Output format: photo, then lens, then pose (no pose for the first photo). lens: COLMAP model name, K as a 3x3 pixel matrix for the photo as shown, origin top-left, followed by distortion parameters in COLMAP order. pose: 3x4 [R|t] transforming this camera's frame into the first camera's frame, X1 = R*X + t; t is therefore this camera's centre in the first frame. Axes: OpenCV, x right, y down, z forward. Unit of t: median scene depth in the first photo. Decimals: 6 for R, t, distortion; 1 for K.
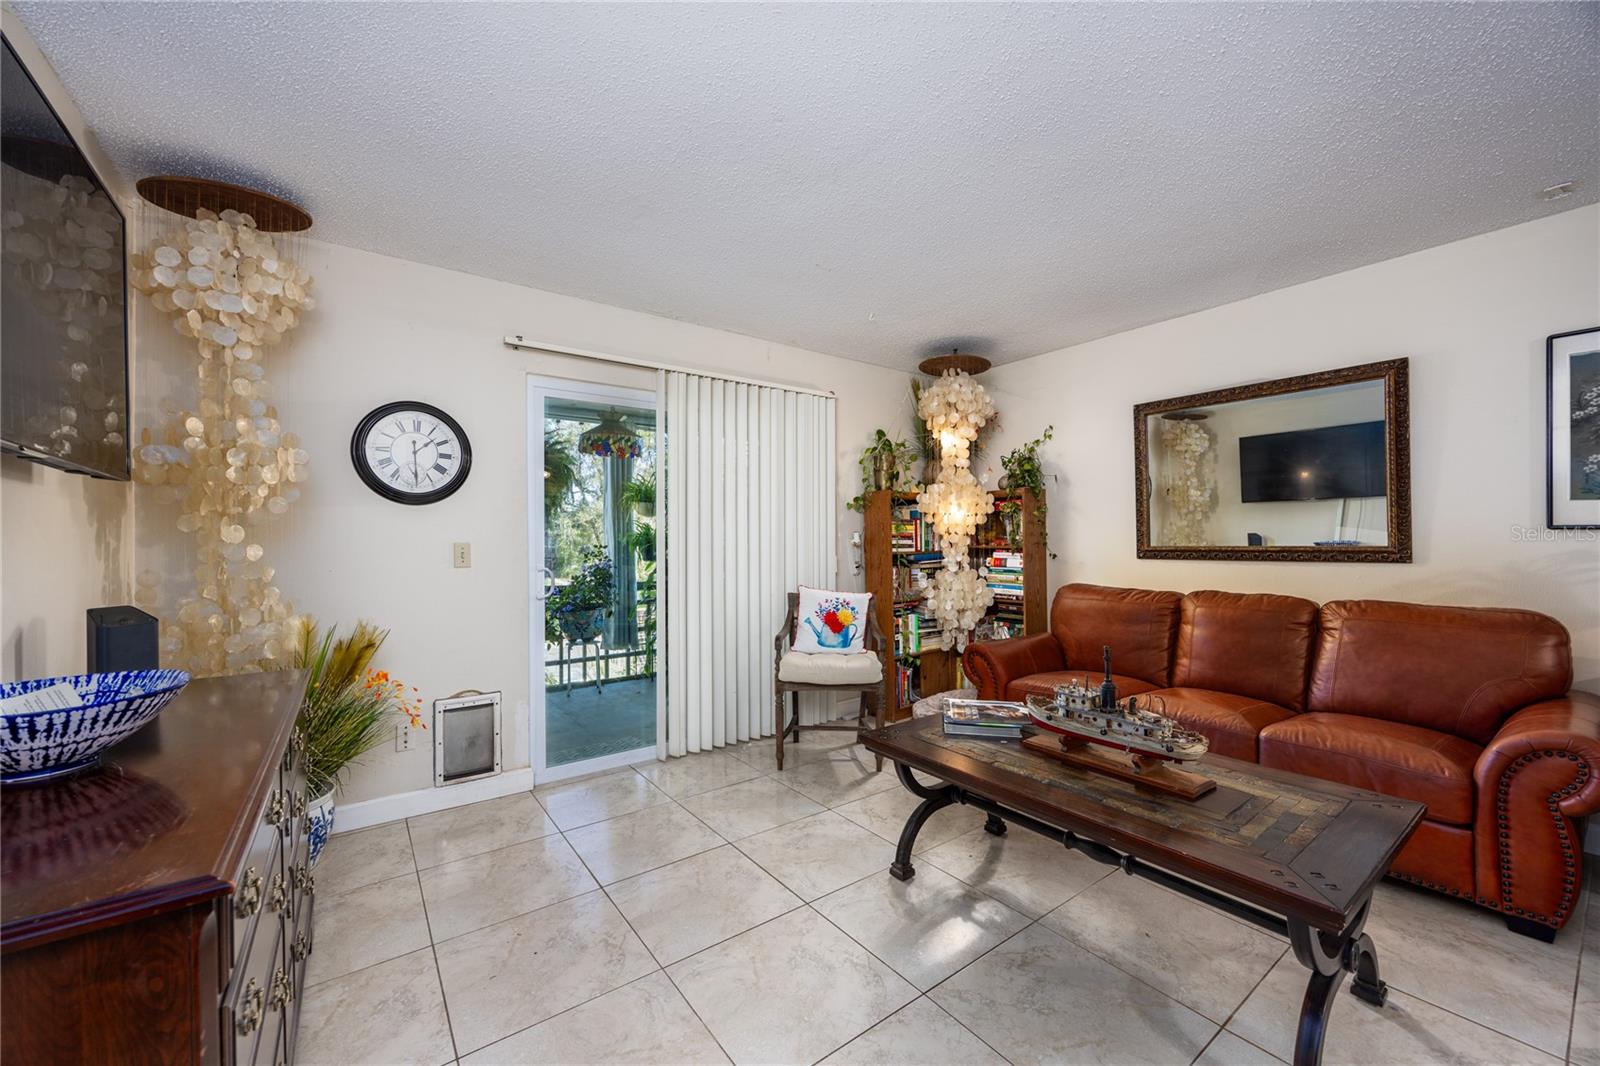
lens RADIAL K [[613.2, 0, 794.6], [0, 613.2, 543.2], [0, 0, 1]] dist [-0.002108, -0.000310]
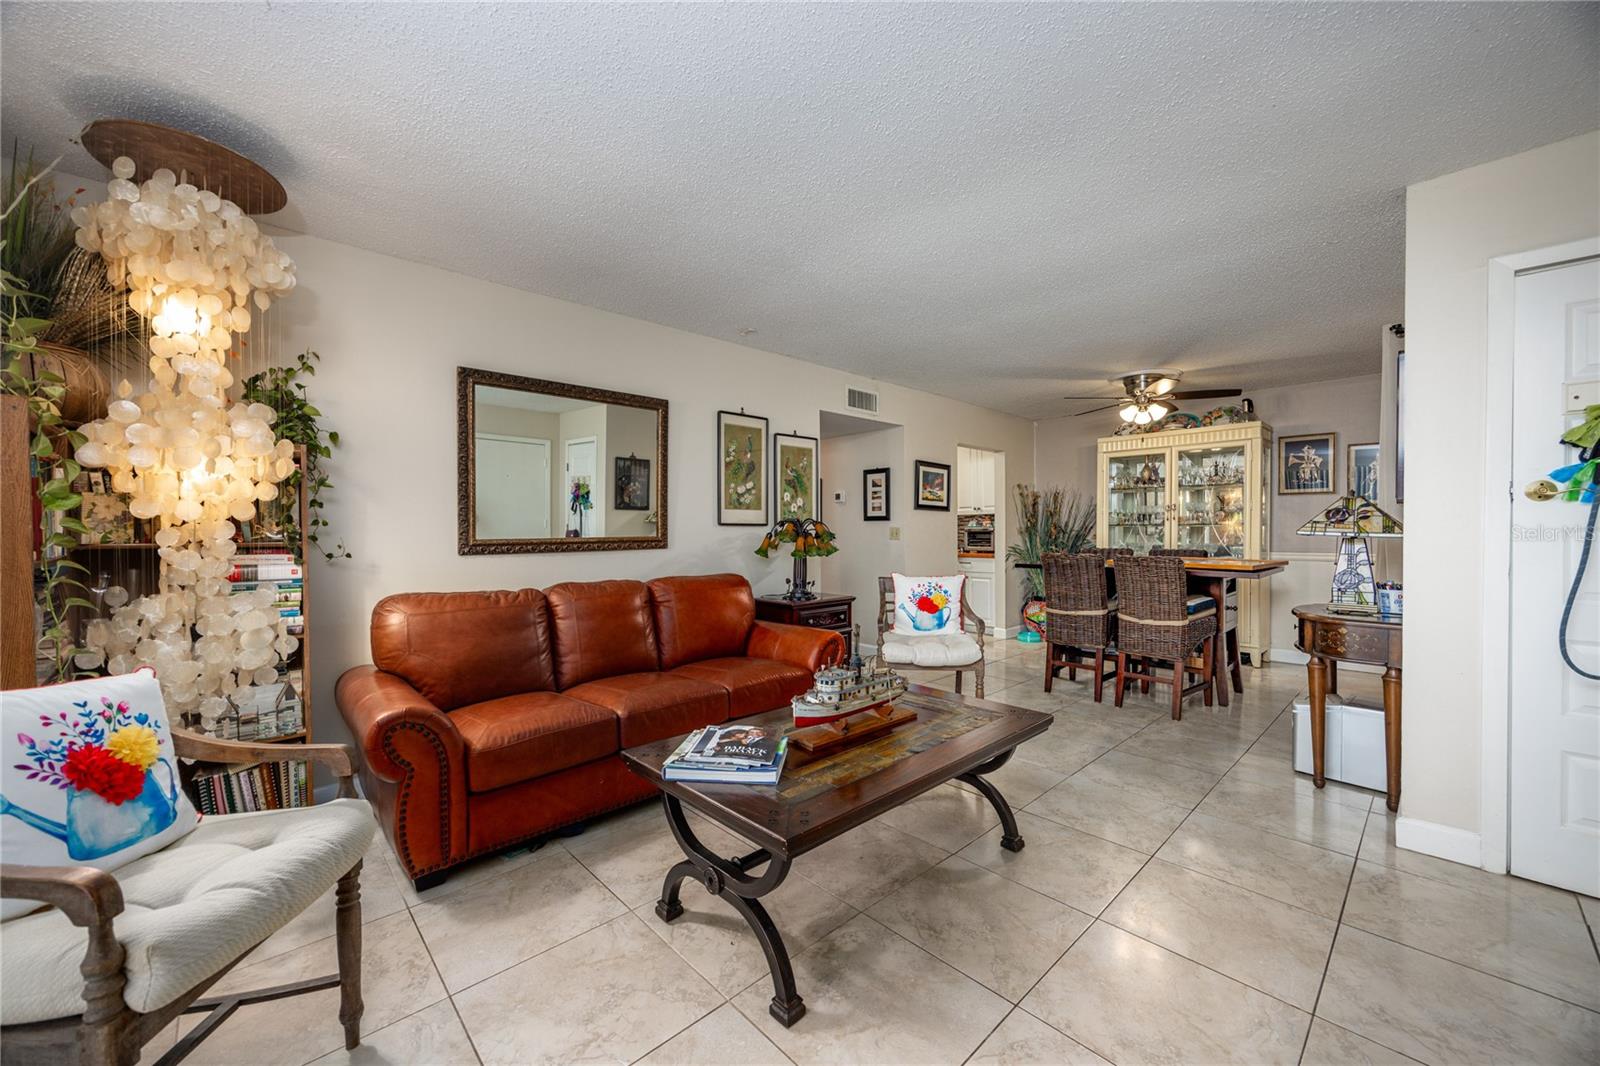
lens RADIAL K [[613.2, 0, 790.6], [0, 613.2, 538.5], [0, 0, 1]] dist [-0.002108, -0.000310]
pose [[-0.118857, -0.006369, 0.992891, -0.399699], [0.013526, 0.999876, 0.008033, 0.002511], [-0.992819, 0.014385, -0.118756, 0.853866]]
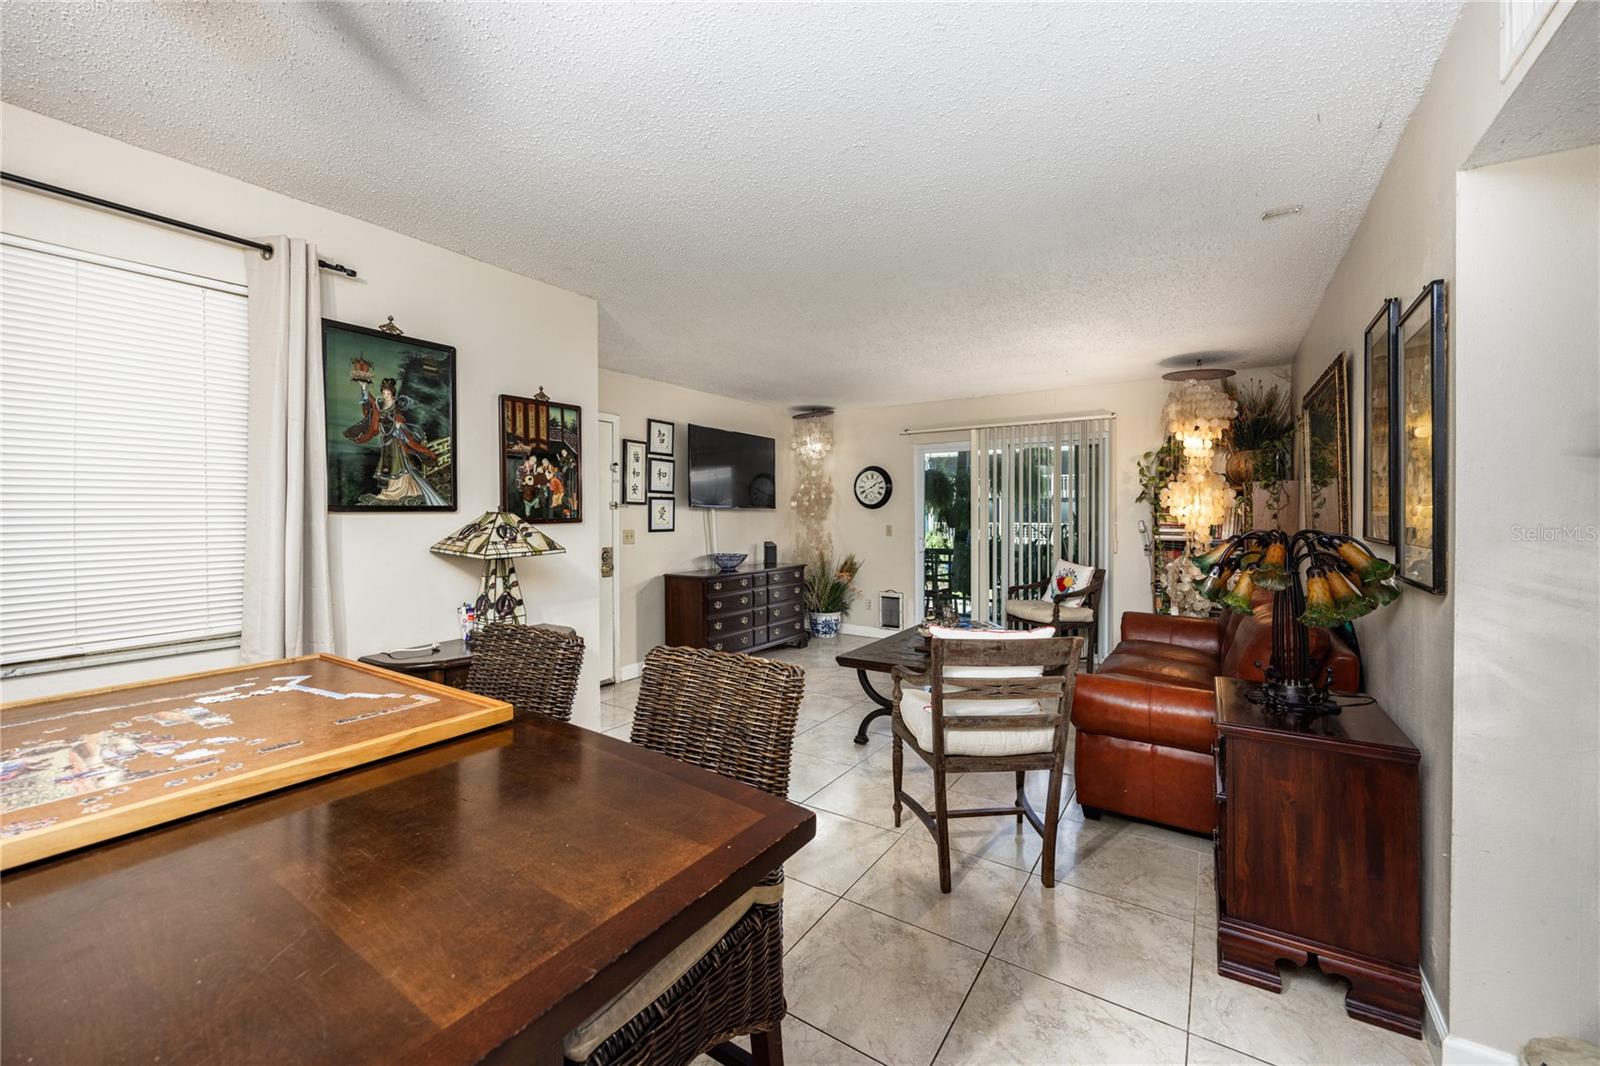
lens RADIAL K [[638.0, 0, 795.3], [0, 638.0, 516.0], [0, 0, 1]] dist [-0.002451, -0.000122]
pose [[0.341333, 0.011274, -0.939875, 1.611427], [-0.006839, 0.999931, 0.009511, -0.054519], [0.939918, 0.003181, 0.341387, -0.138058]]
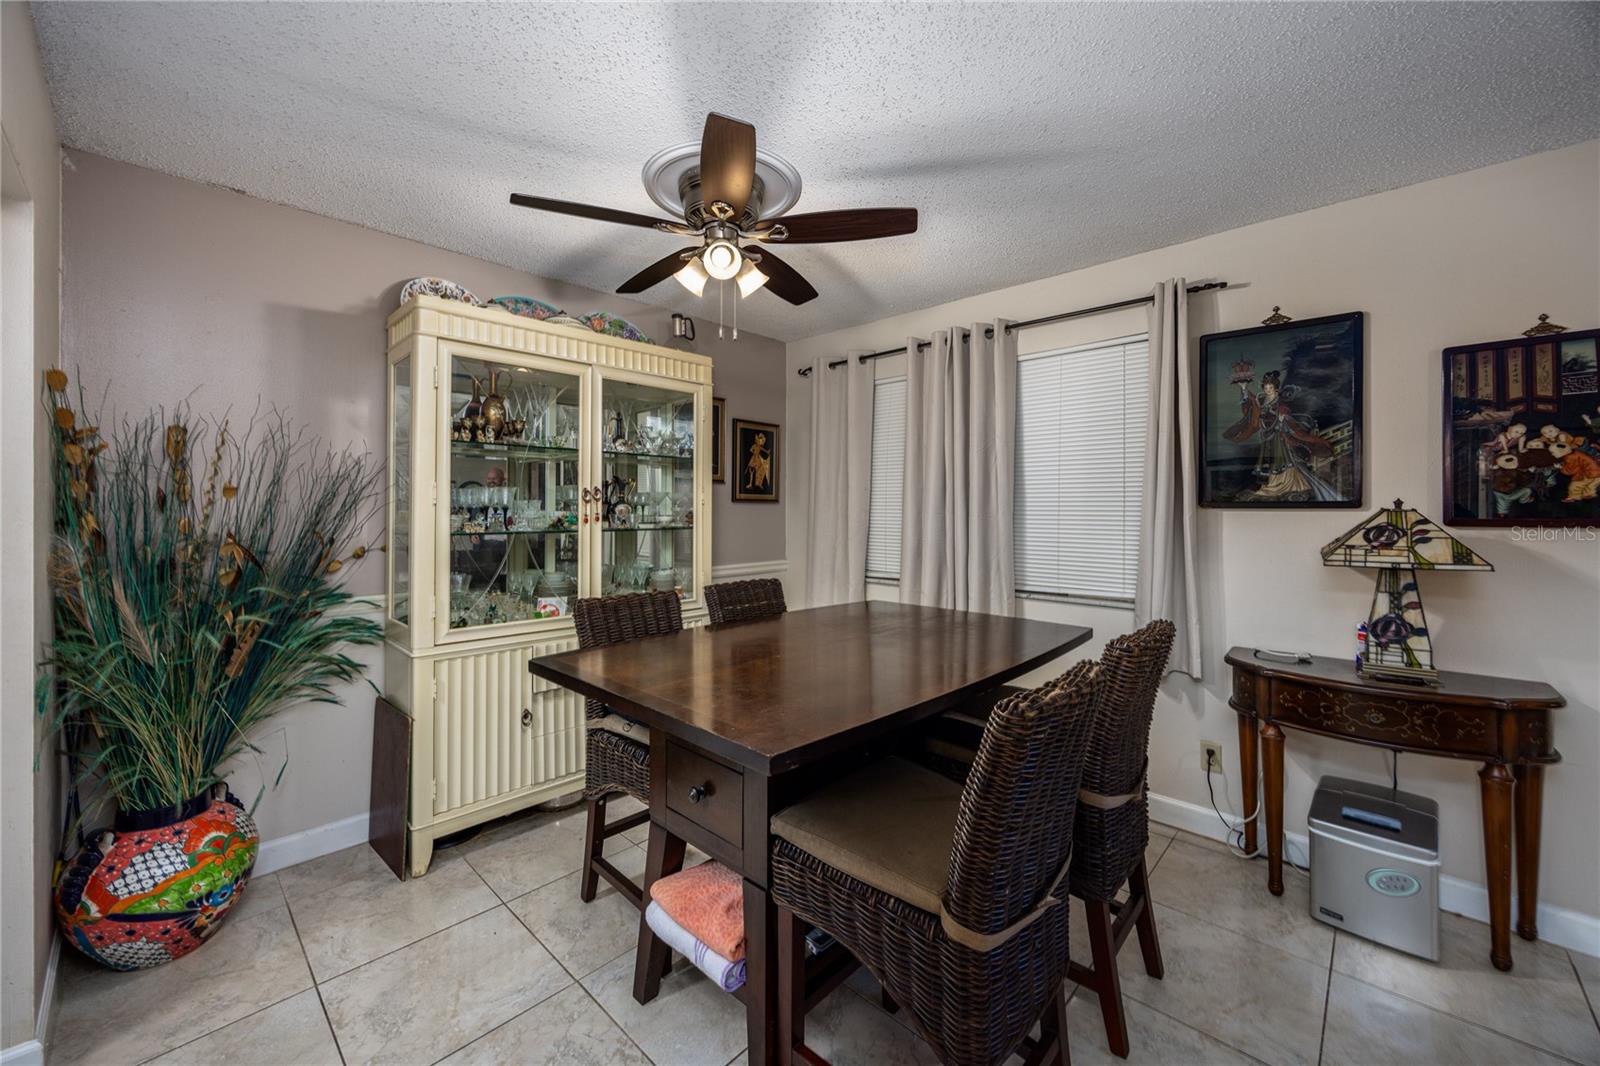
lens RADIAL K [[613.2, 0, 811.8], [0, 613.2, 507.2], [0, 0, 1]] dist [-0.002108, -0.000310]
pose [[-0.982056, 0.003852, -0.188549, 1.348676], [0.001996, 0.999948, 0.010036, -0.058515], [0.188577, 0.009480, -0.982013, 0.351092]]
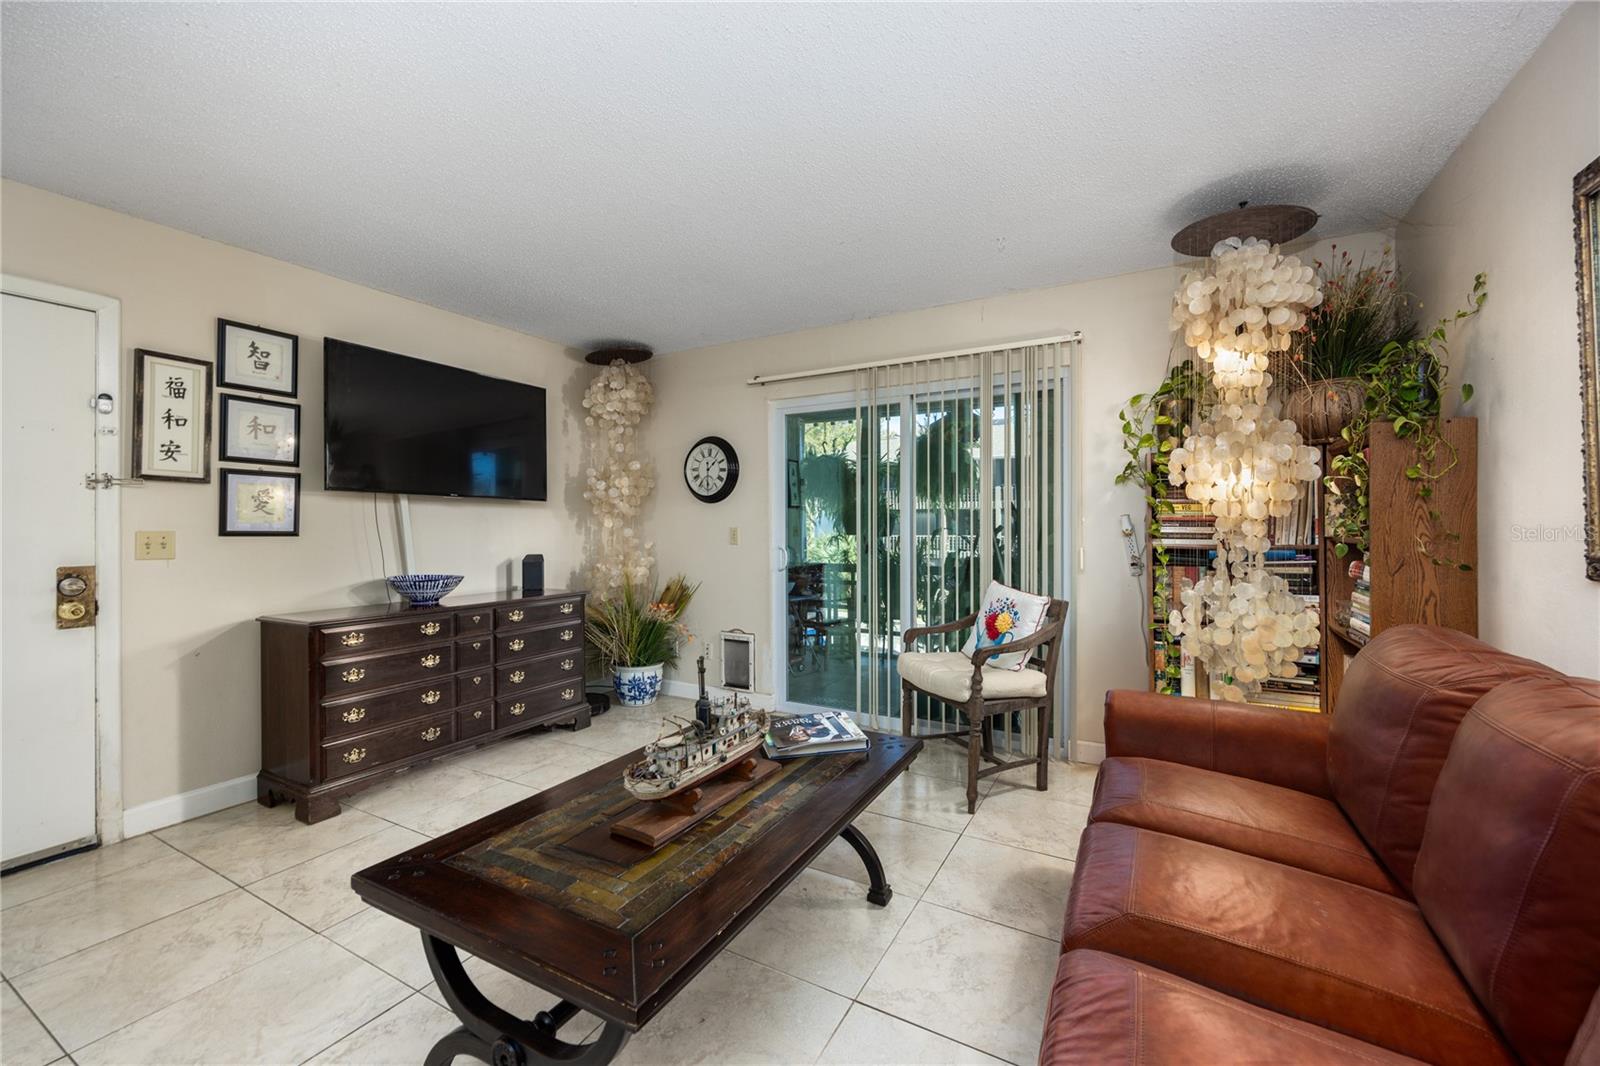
lens RADIAL K [[638.0, 0, 794.5], [0, 638.0, 526.7], [0, 0, 1]] dist [-0.002451, -0.000122]
pose [[0.412952, 0.004457, -0.910742, 0.932240], [-0.005669, 0.999981, 0.002323, -0.006678], [0.910735, 0.004203, 0.412970, 0.515831]]
